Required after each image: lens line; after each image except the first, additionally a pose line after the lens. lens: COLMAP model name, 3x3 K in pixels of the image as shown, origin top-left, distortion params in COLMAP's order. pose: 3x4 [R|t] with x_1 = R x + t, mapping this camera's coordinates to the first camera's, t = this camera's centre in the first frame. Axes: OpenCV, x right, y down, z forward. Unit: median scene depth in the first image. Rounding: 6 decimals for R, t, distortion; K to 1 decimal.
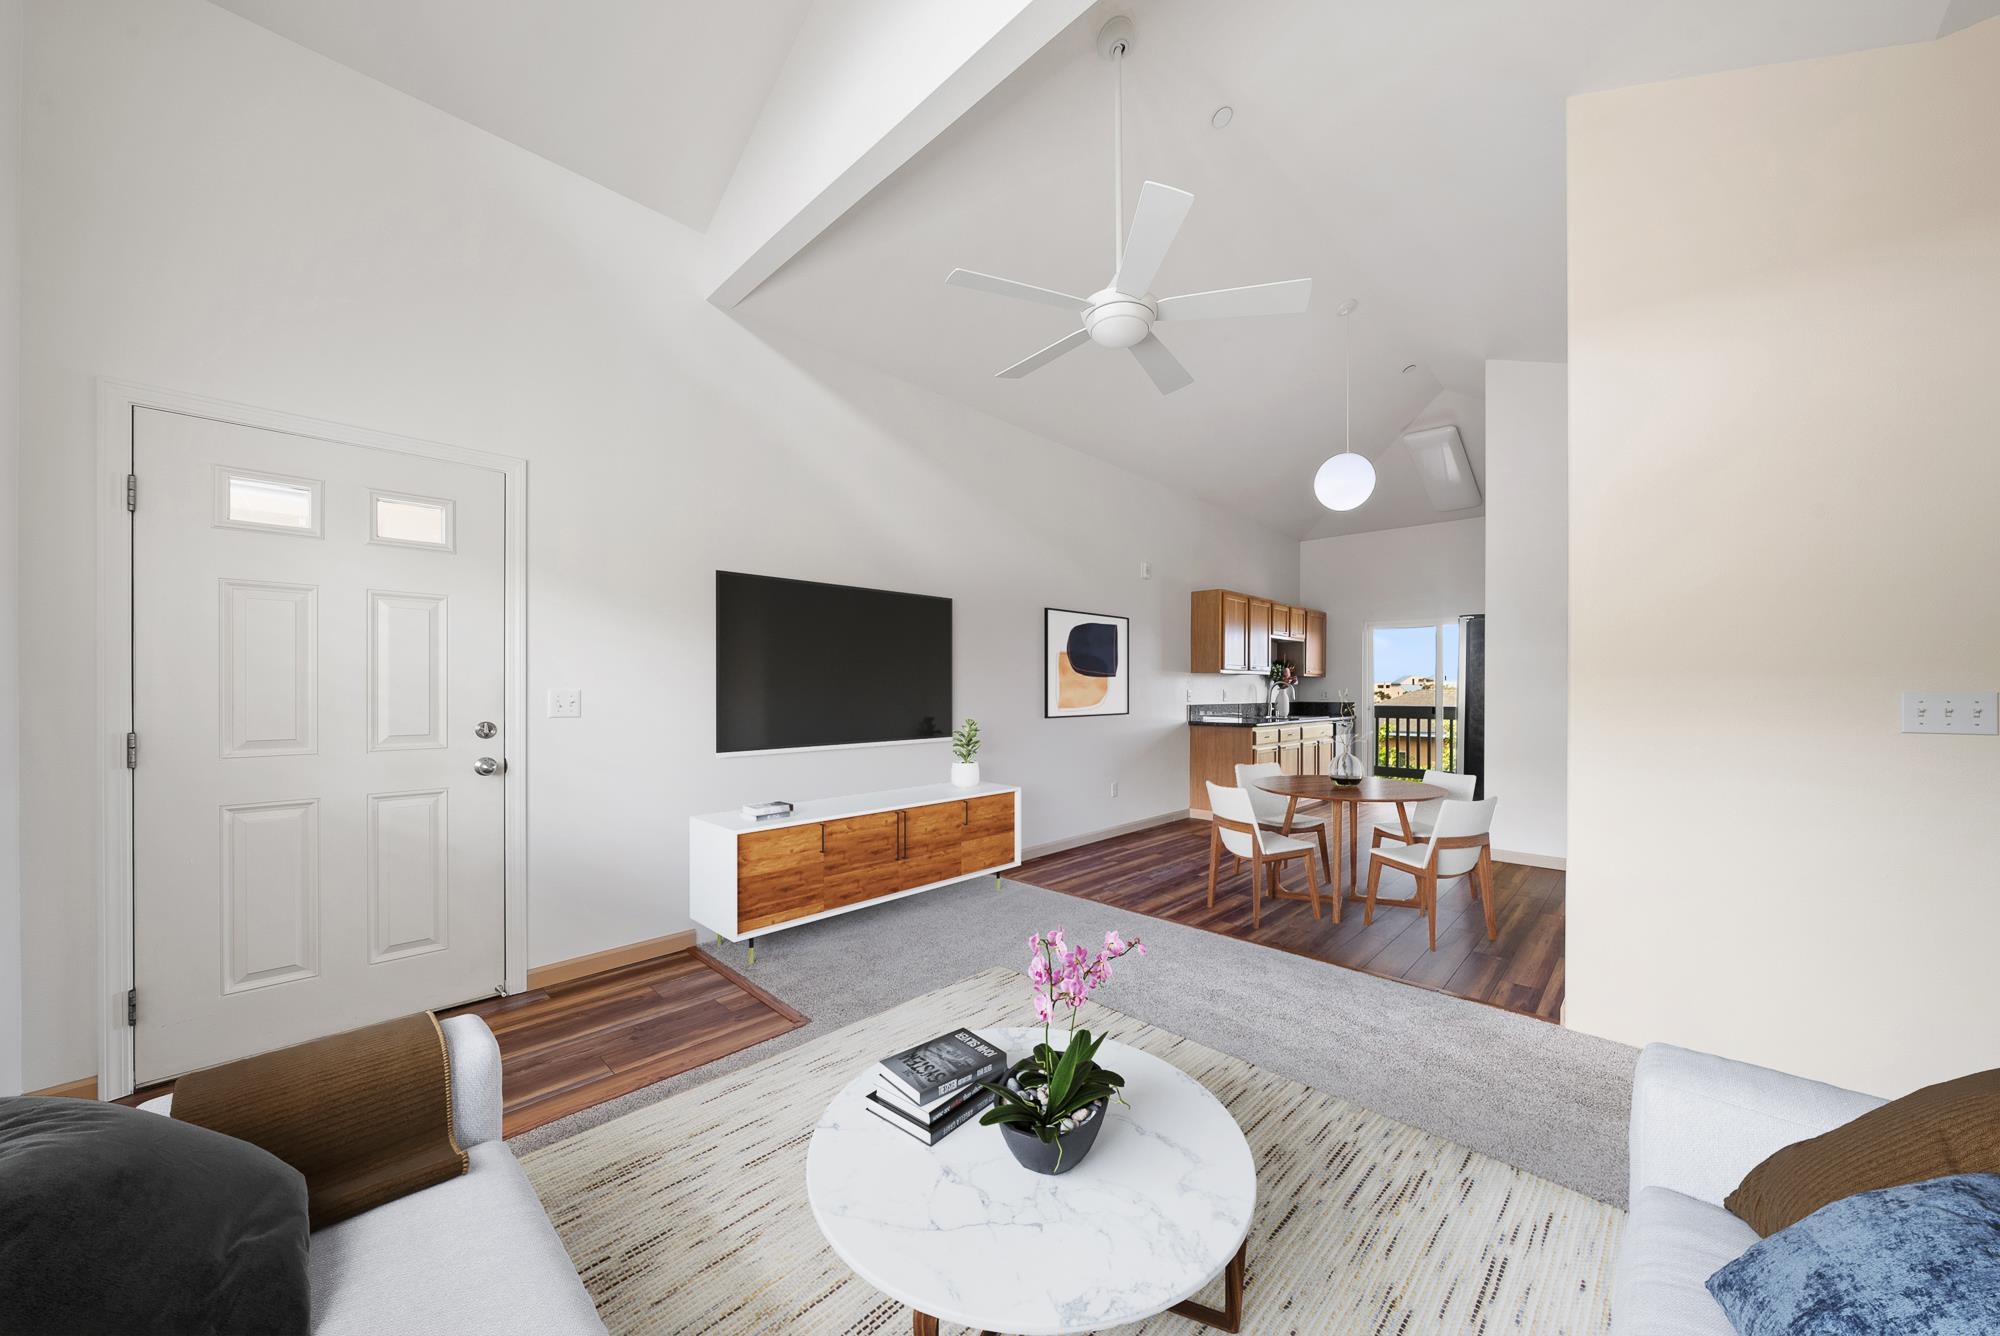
lens RADIAL K [[705.8, 0, 994.1], [0, 705.8, 701.5], [0, 0, 1]] dist [-0.000441, 0.000029]
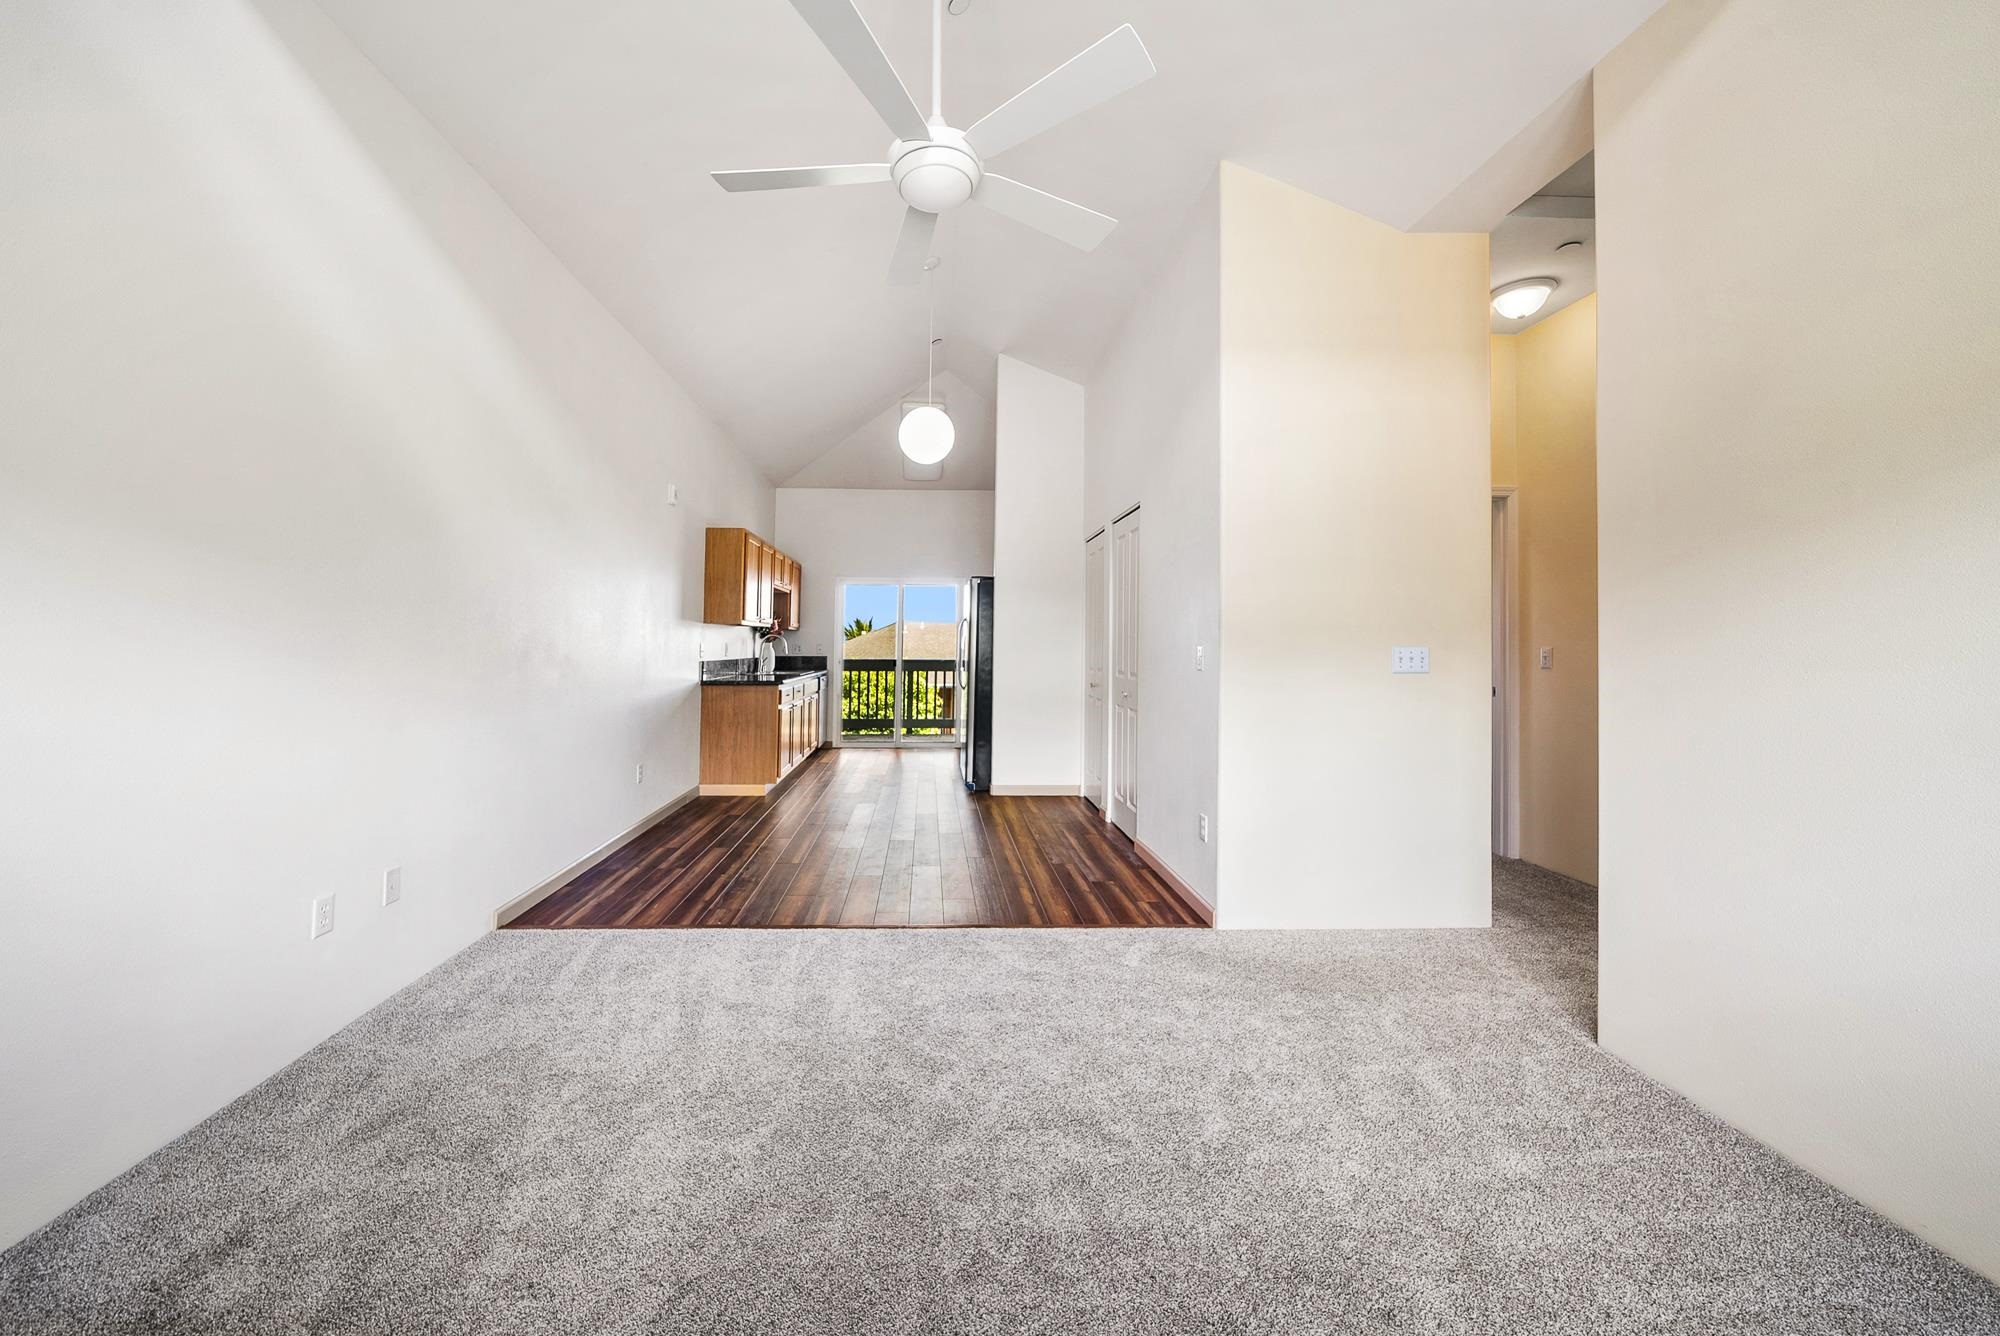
lens RADIAL K [[753.6, 0, 934.3], [0, 753.6, 635.1], [0, 0, 1]] dist [0.013770, 0.000033]
pose [[0.697684, 0.010055, 0.716335, -0.188109], [0.009835, 0.999673, -0.023611, -0.002976], [-0.716338, 0.023518, 0.697357, 0.188582]]
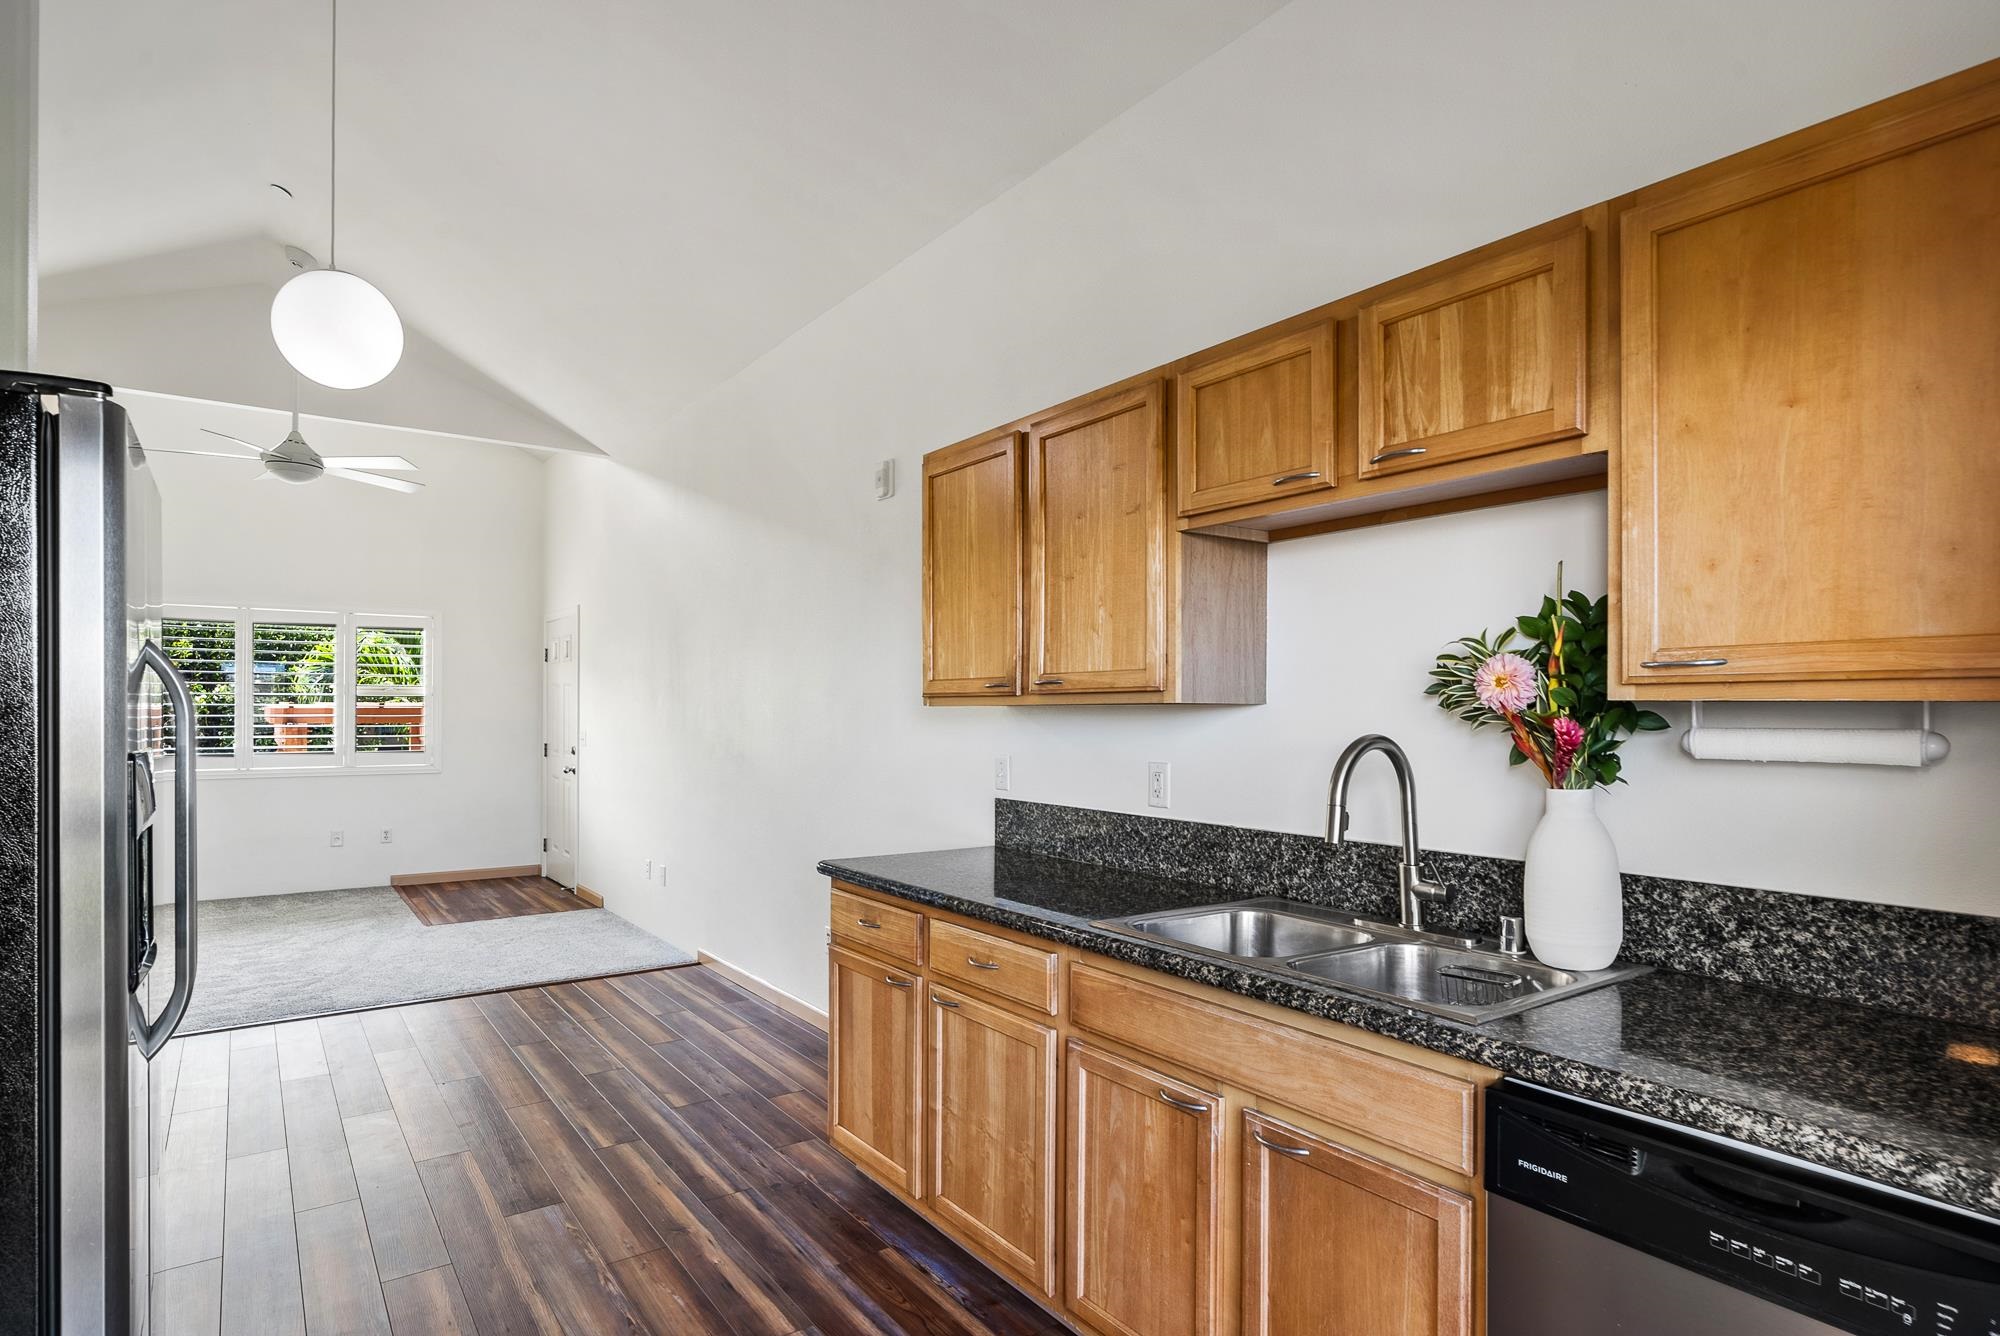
lens RADIAL K [[1070.9, 0, 1004.1], [0, 1070.9, 705.8], [0, 0, 1]] dist [0.004125, 0.000289]
pose [[-0.174146, -0.009321, -0.984676, 0.812925], [-0.024798, 0.999680, -0.005077, -0.036775], [0.984408, 0.023534, -0.174321, 1.126203]]
